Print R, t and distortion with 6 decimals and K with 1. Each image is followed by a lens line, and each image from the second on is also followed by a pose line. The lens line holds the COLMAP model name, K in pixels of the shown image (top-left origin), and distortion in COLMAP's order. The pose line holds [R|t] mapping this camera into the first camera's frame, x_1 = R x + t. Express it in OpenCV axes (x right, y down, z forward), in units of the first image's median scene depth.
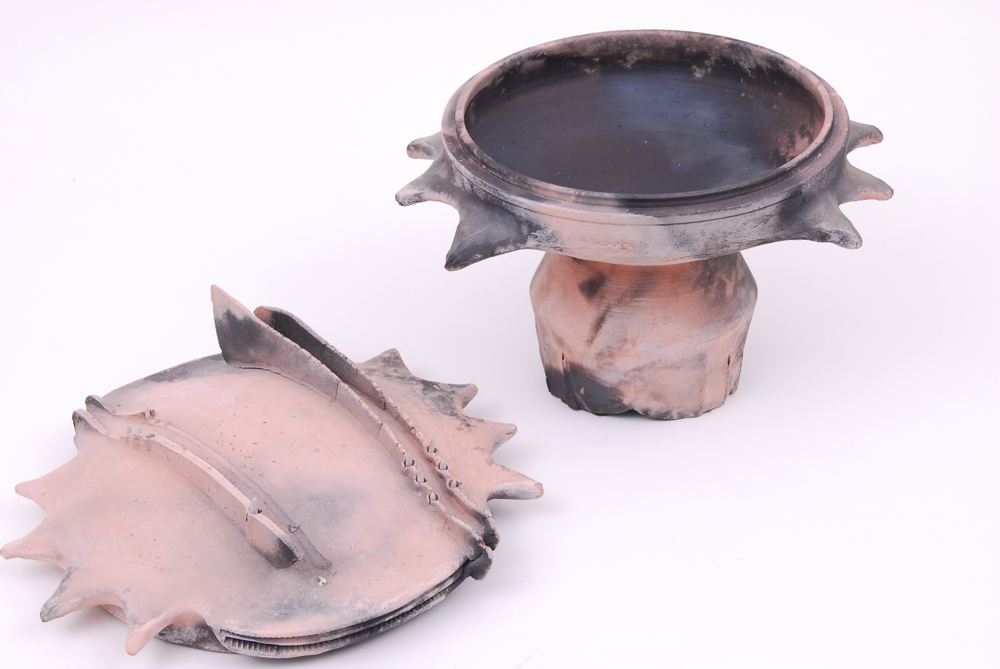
lens RADIAL K [[1864.0, 0, 499.8], [0, 1864.0, 334.0], [0, 0, 1]] dist [-0.040672, 0.000000]
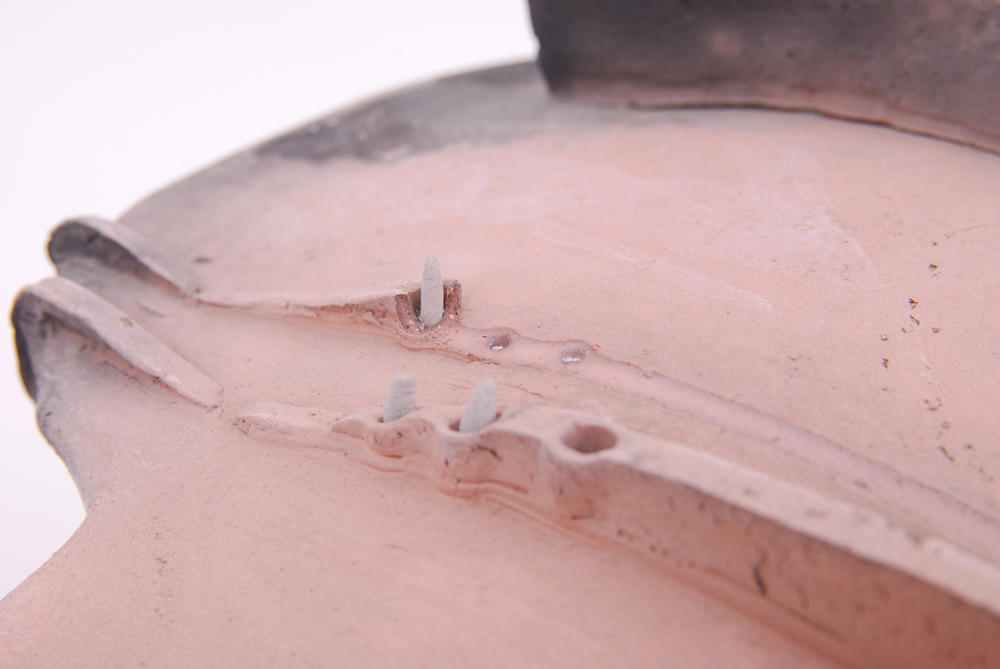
lens RADIAL K [[1864.0, 0, 499.5], [0, 1864.0, 334.7], [0, 0, 1]] dist [-0.040672, 0.000000]
pose [[0.983288, -0.014035, 0.181514, -0.222802], [-0.002315, 0.995979, 0.089555, 0.028622], [-0.182041, -0.088479, 0.979302, 0.809680]]
